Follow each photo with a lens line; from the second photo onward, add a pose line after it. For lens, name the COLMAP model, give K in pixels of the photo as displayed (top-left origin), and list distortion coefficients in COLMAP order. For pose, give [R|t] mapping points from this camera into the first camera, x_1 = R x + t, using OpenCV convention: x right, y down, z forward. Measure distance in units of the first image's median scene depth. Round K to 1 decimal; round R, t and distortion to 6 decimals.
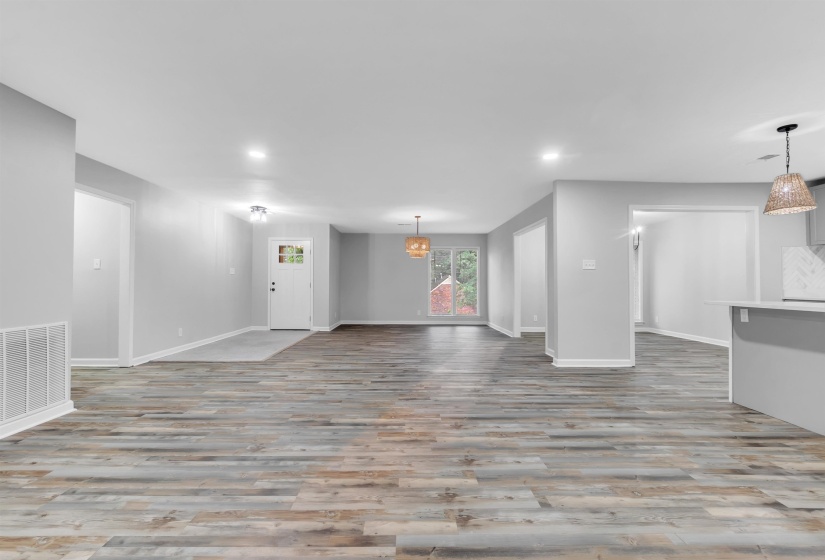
lens RADIAL K [[357.5, 0, 412.5], [0, 357.5, 280.0], [0, 0, 1]] dist [-0.000318, 0.000520]
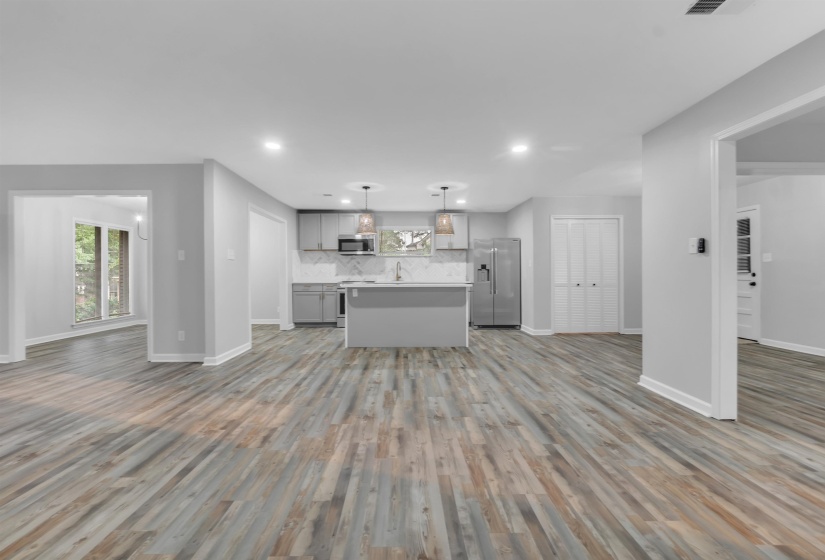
lens RADIAL K [[359.4, 0, 409.0], [0, 359.4, 276.0], [0, 0, 1]] dist [-0.002225, 0.000150]
pose [[-0.003436, -0.008906, 0.999954, -0.767828], [-0.006404, 0.999940, 0.008884, 0.005363], [-0.999974, -0.006373, -0.003493, 0.788178]]
